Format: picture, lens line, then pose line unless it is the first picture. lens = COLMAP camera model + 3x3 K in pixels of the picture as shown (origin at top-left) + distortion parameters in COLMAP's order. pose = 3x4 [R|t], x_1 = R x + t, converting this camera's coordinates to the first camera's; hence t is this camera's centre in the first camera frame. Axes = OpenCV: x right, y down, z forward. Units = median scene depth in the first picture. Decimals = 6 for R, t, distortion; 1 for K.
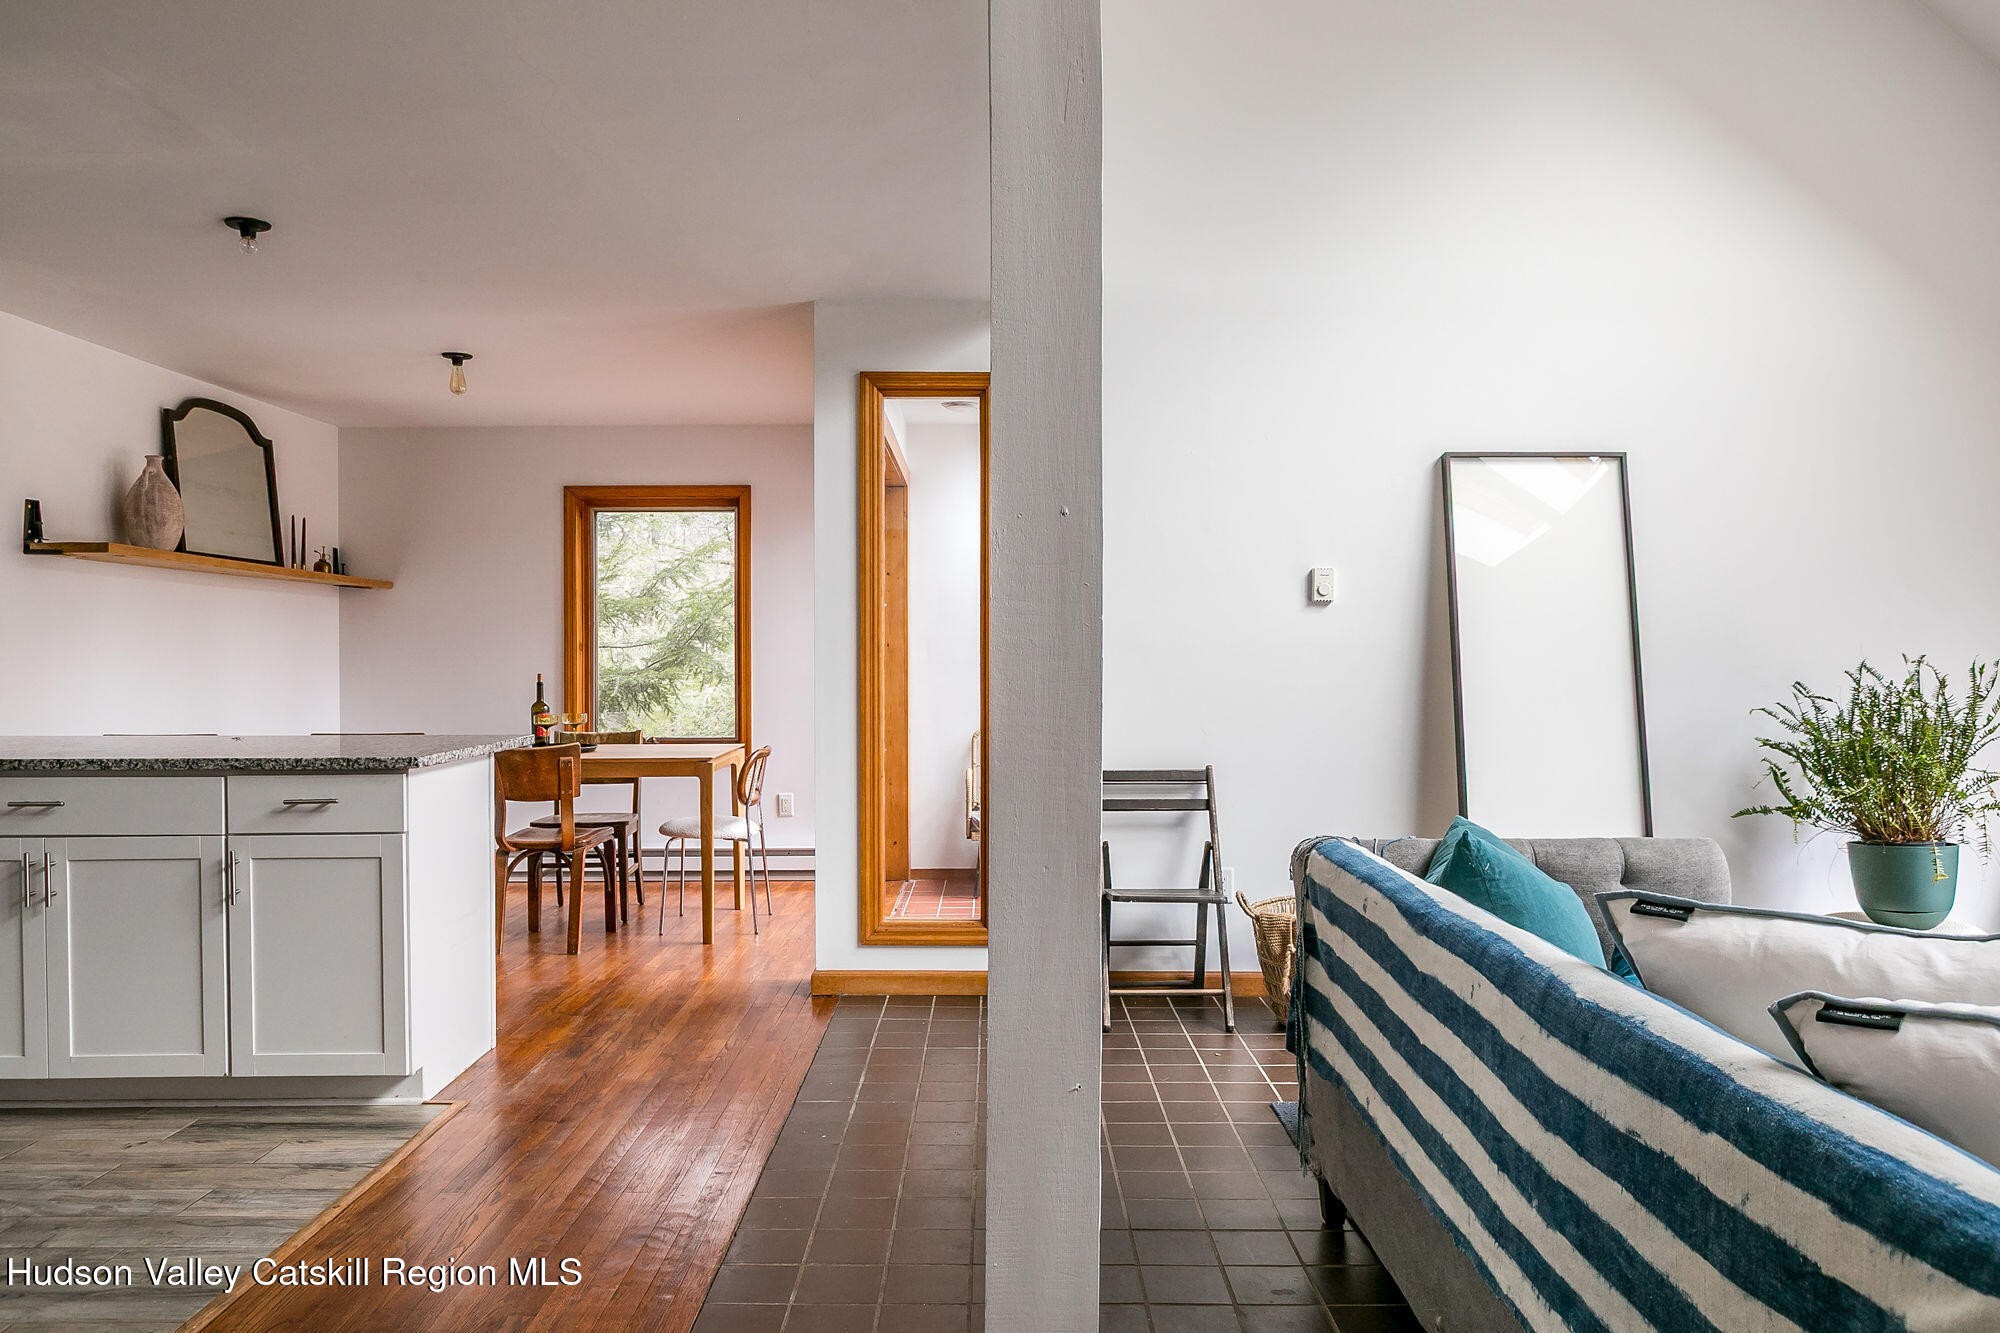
lens RADIAL K [[1346.2, 0, 991.8], [0, 1346.2, 661.1], [0, 0, 1]] dist [-0.032831, 0.019566]
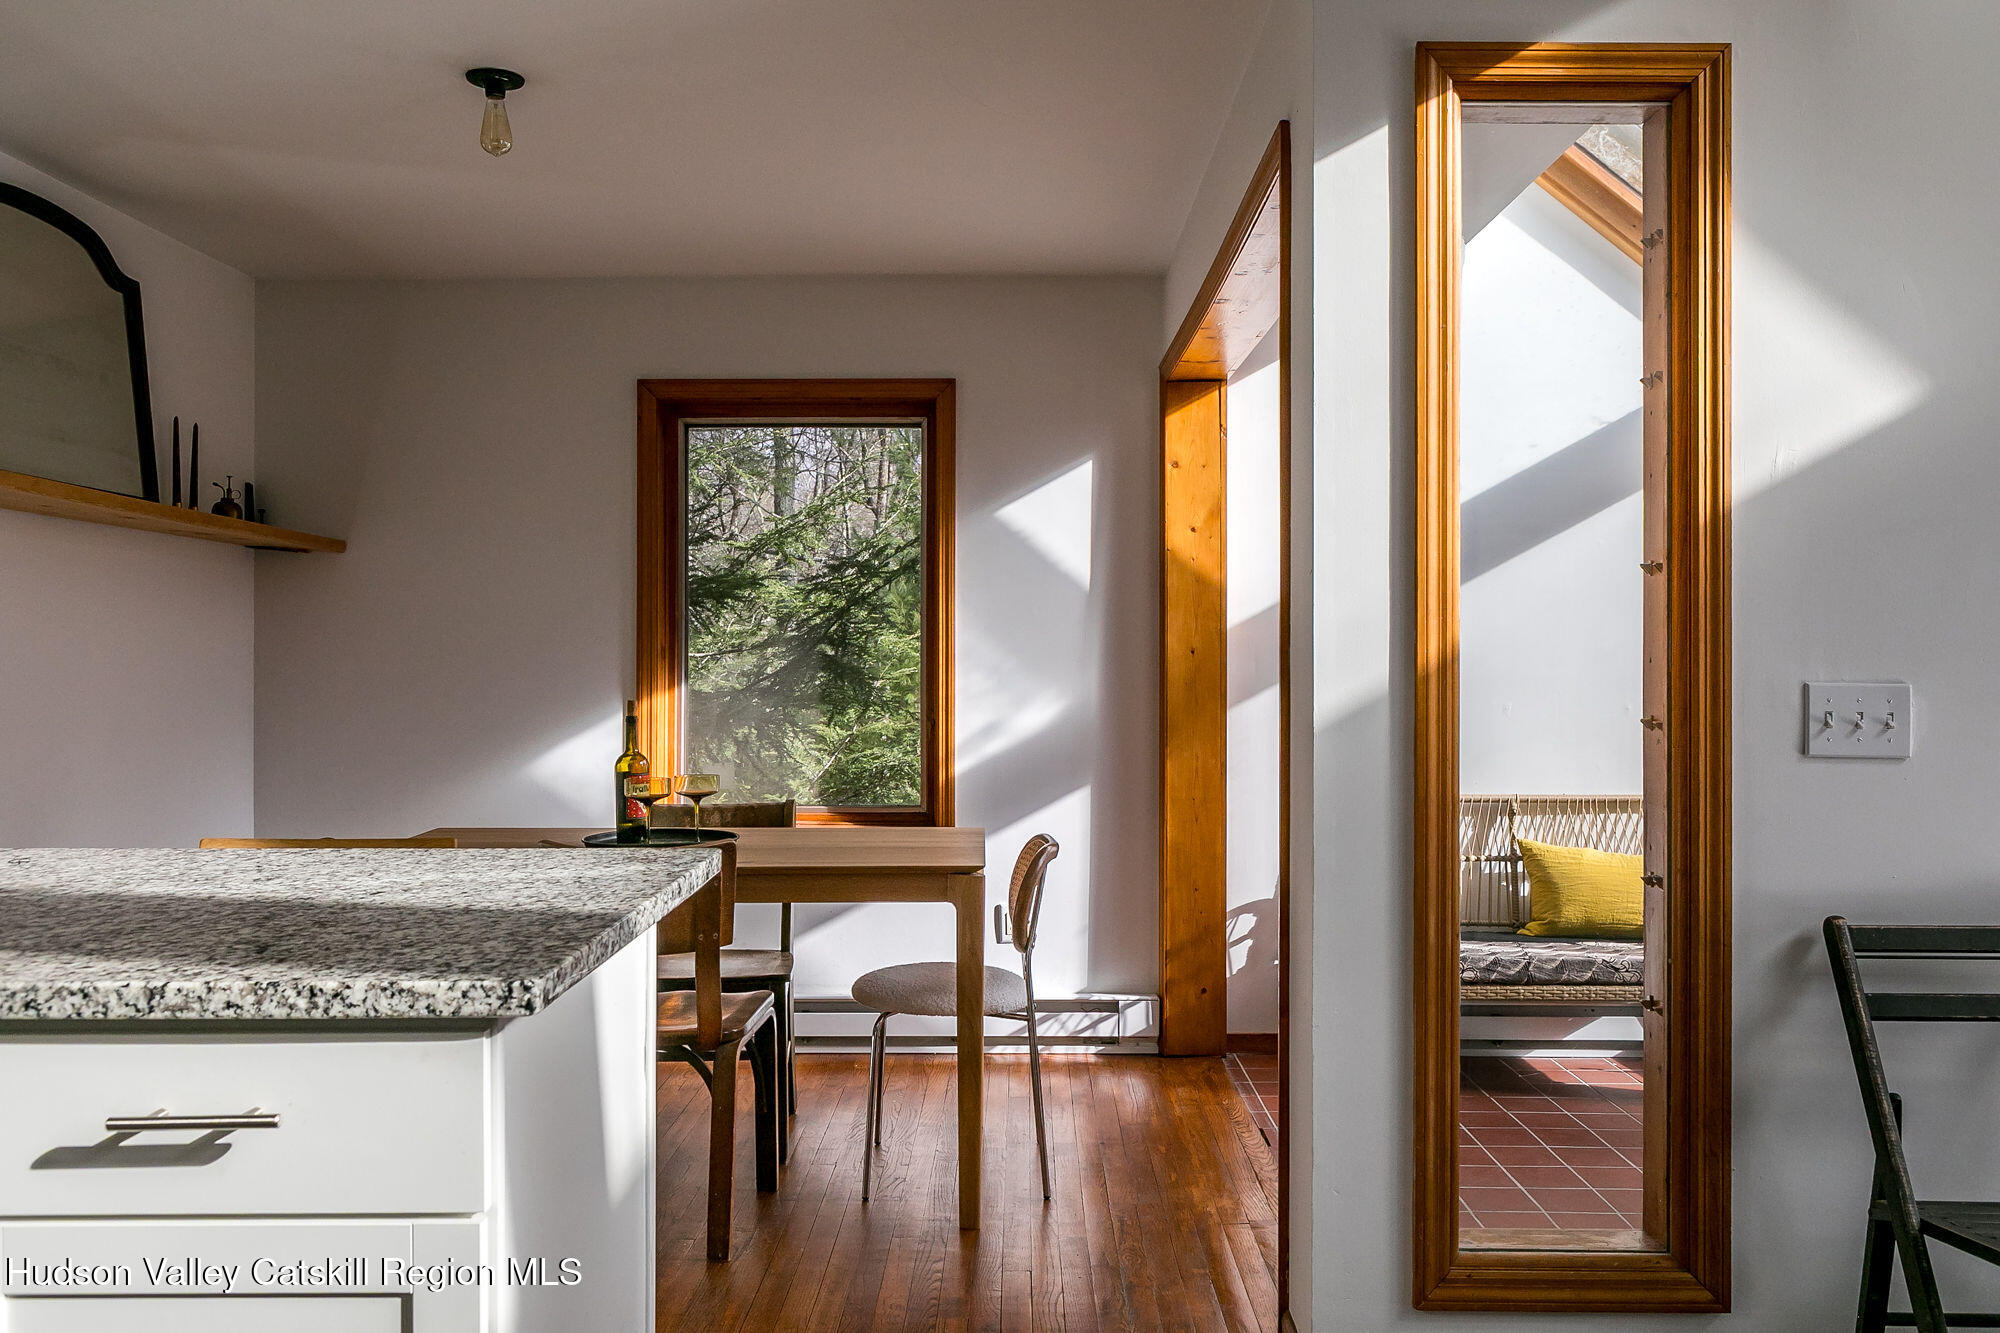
lens RADIAL K [[1649.6, 0, 1007.2], [0, 1649.6, 666.9], [0, 0, 1]] dist [-0.009587, 0.002901]
pose [[0.999805, 0.004723, -0.019173, -0.149123], [-0.004871, 0.999959, -0.007693, 0.000247], [0.019136, 0.007785, 0.999787, 0.294439]]
